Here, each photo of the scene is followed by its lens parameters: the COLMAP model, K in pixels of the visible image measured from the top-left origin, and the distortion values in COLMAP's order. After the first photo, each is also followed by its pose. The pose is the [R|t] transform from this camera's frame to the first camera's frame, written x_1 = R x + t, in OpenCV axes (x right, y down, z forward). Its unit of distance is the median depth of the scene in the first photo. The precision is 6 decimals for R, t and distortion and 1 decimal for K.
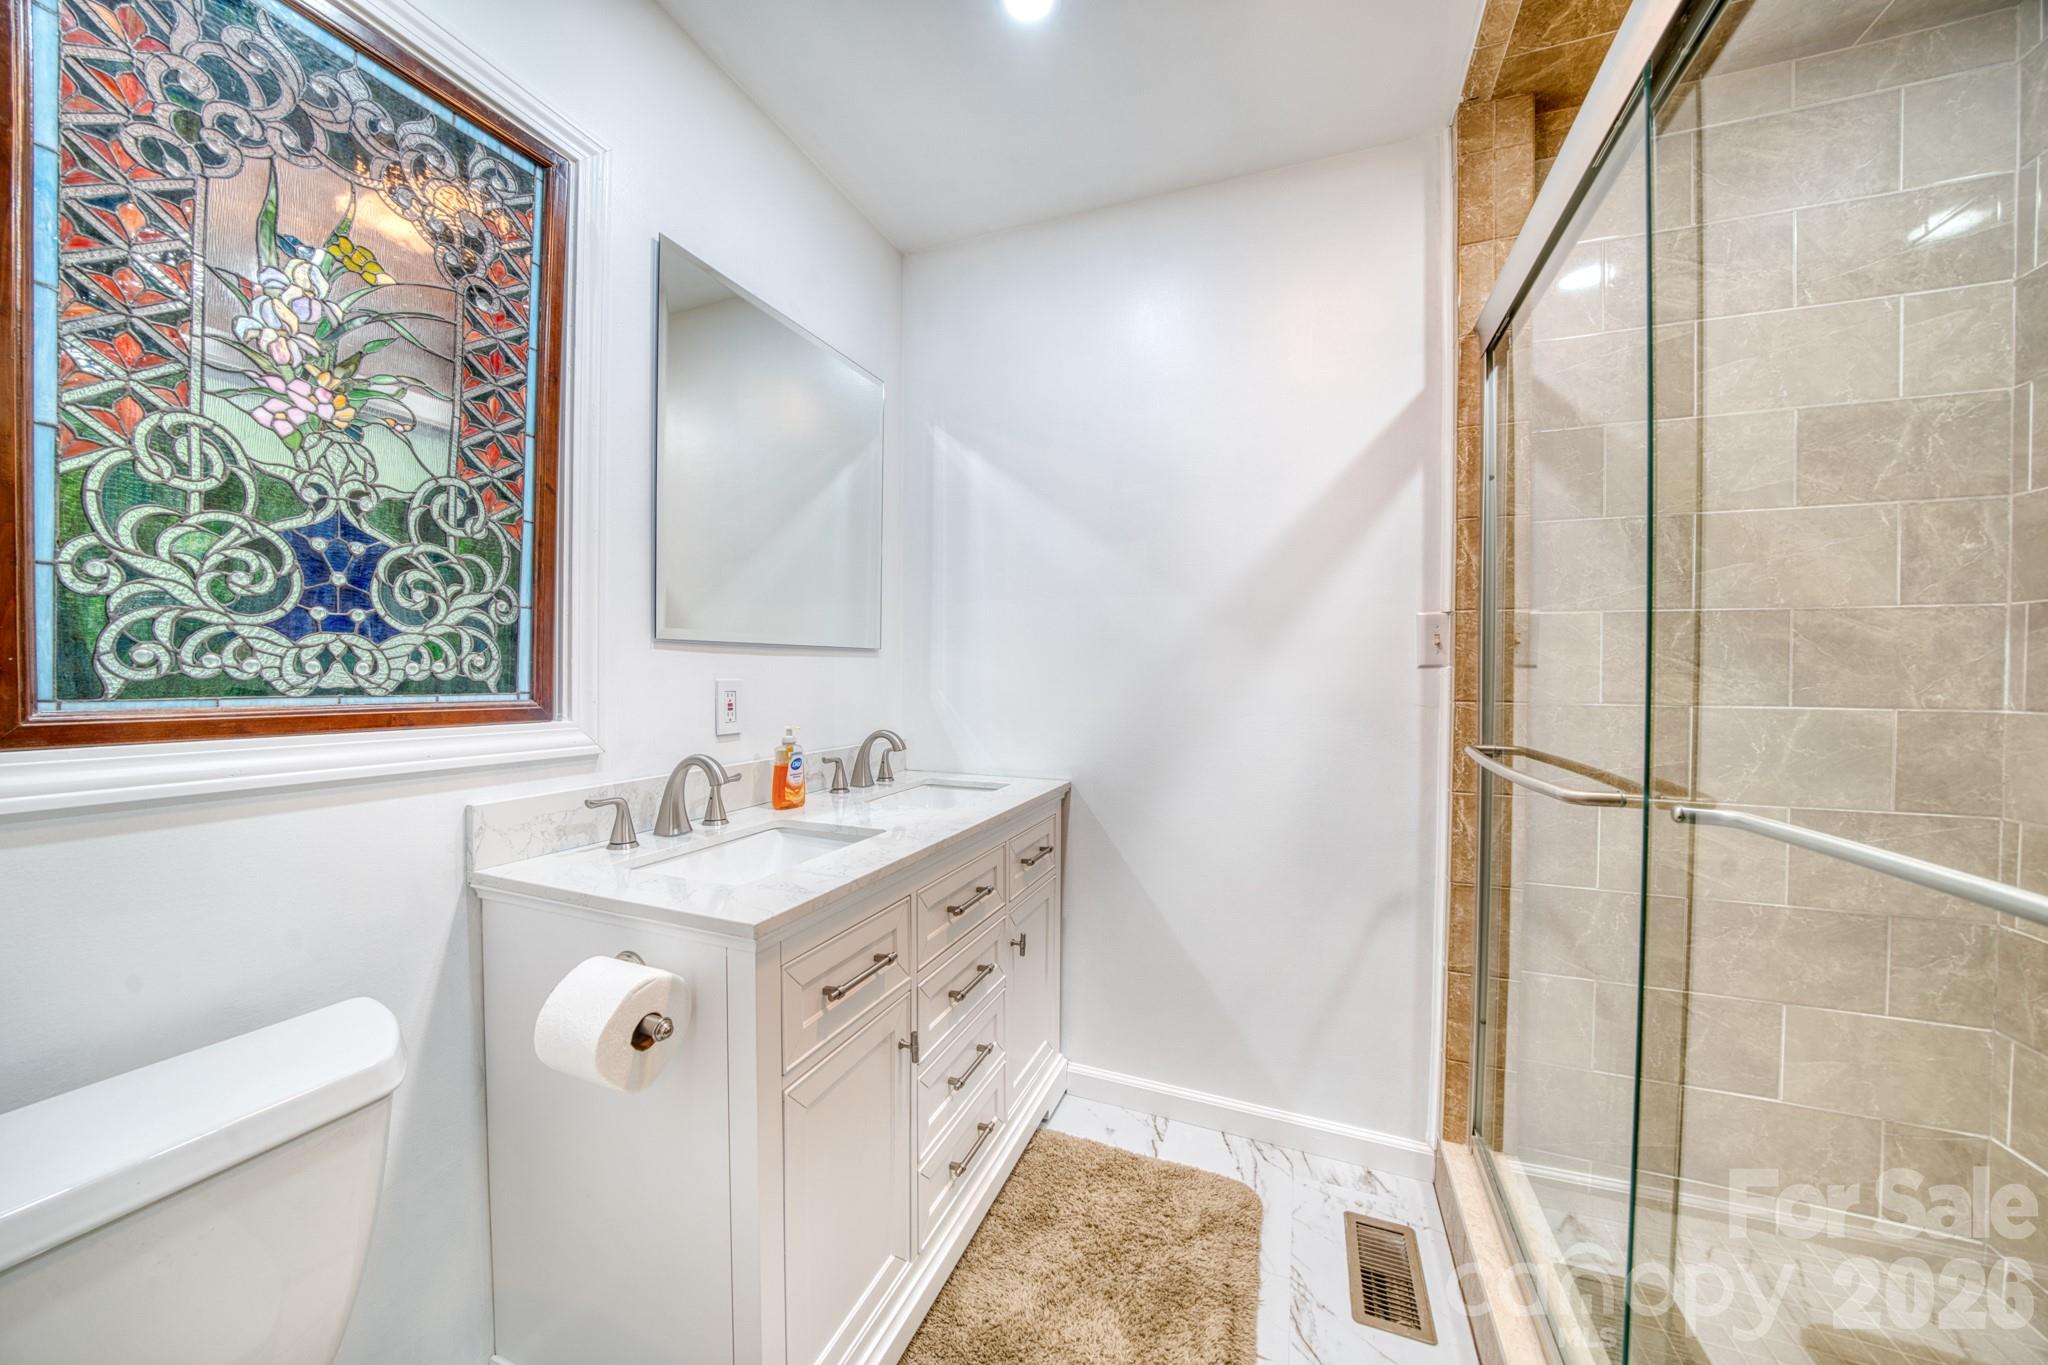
lens RADIAL K [[702.4, 0, 1014.7], [0, 702.4, 685.3], [0, 0, 1]] dist [-0.024905, 0.002676]
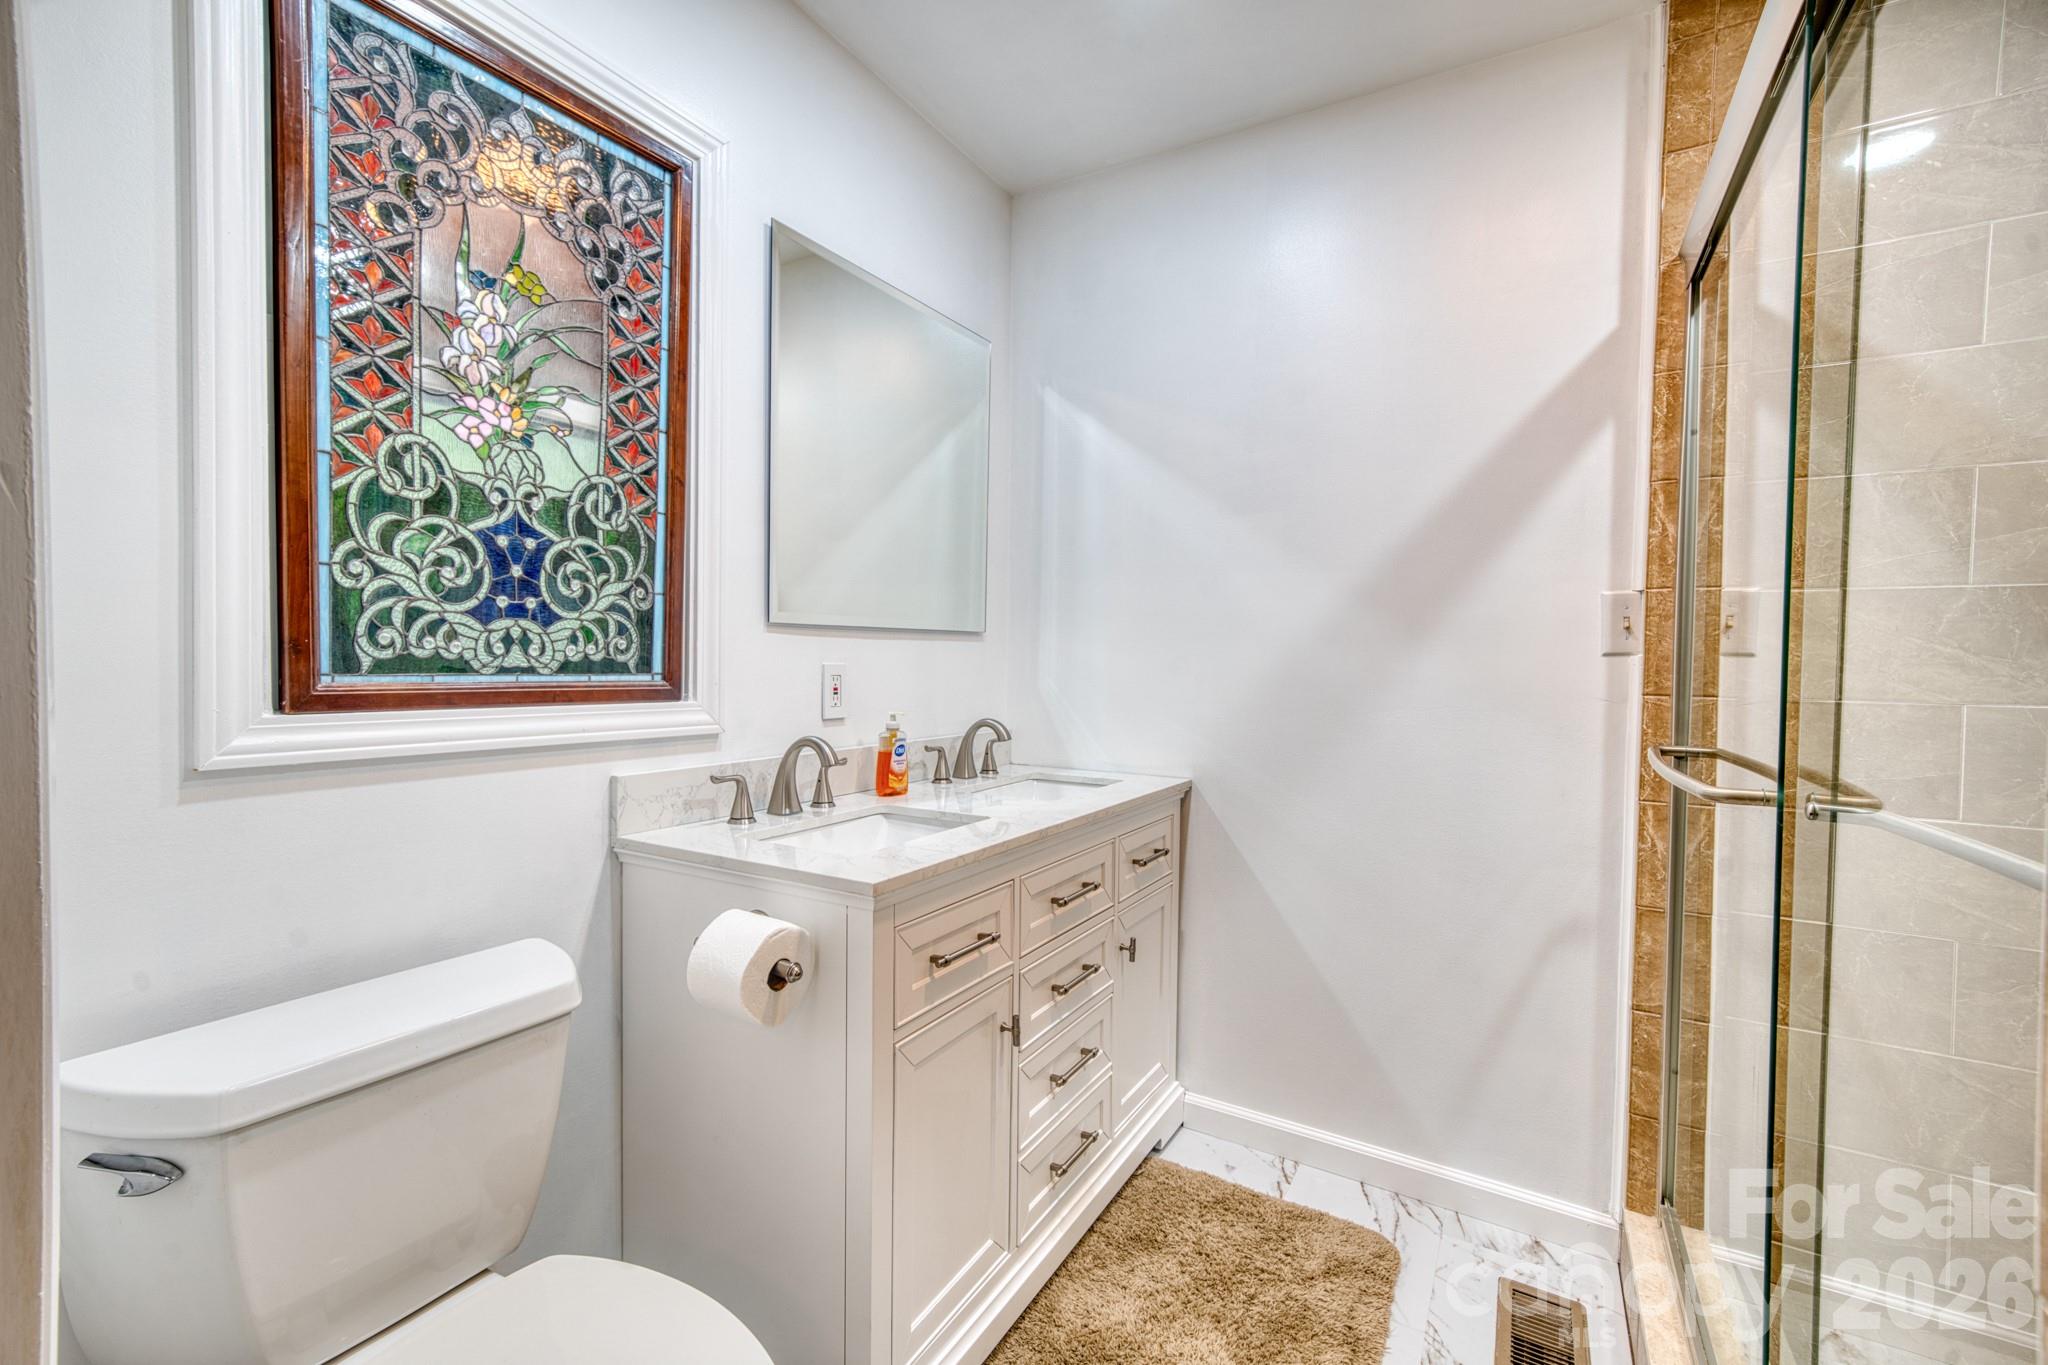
lens RADIAL K [[866.9, 0, 1024.0], [0, 866.9, 682.5], [0, 0, 1]] dist [0.001246, 0.000102]
pose [[0.990062, 0.010494, -0.140237, 0.037599], [-0.009249, 0.999912, 0.009531, 0.005925], [0.140325, -0.008139, 0.990072, -0.230527]]
